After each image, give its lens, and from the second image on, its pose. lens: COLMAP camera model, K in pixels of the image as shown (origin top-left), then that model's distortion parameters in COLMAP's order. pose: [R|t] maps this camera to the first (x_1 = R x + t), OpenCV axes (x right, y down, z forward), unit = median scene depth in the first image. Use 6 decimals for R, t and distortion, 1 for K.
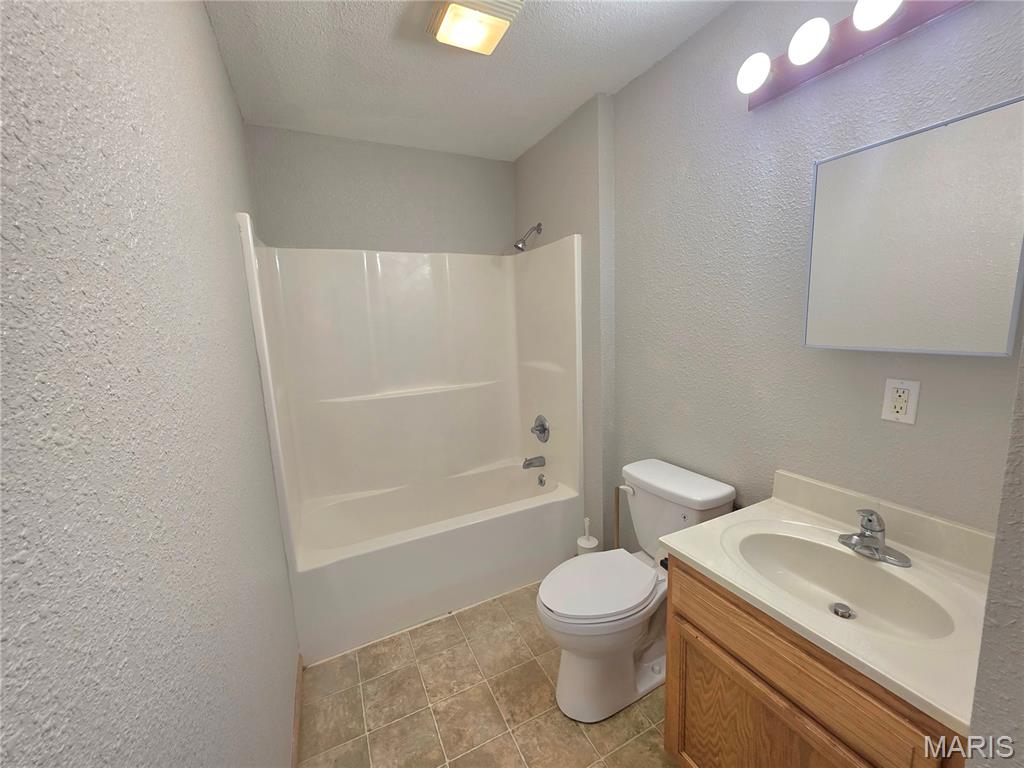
lens RADIAL K [[409.3, 0, 509.3], [0, 409.3, 385.0], [0, 0, 1]] dist [0.003839, -0.001280]
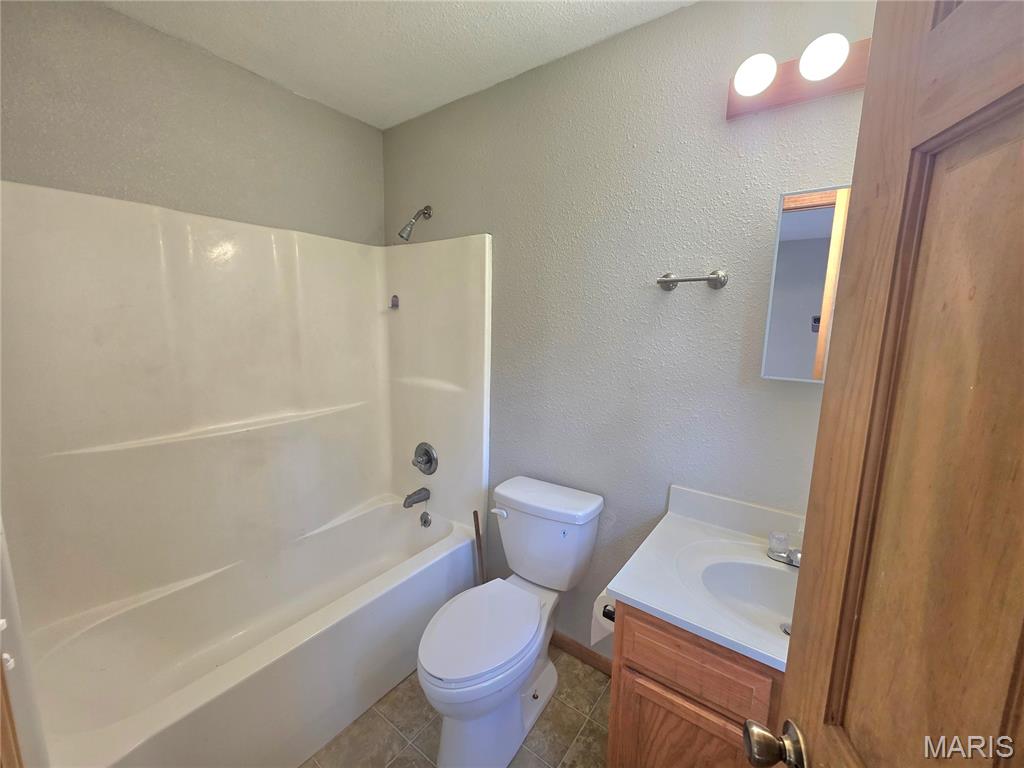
lens RADIAL K [[409.3, 0, 515.1], [0, 409.3, 384.3], [0, 0, 1]] dist [0.003839, -0.001280]
pose [[0.904402, -0.001158, 0.426679, -0.113672], [0.013249, 0.999590, -0.025370, -0.020707], [-0.426475, 0.028598, 0.904047, 0.168218]]
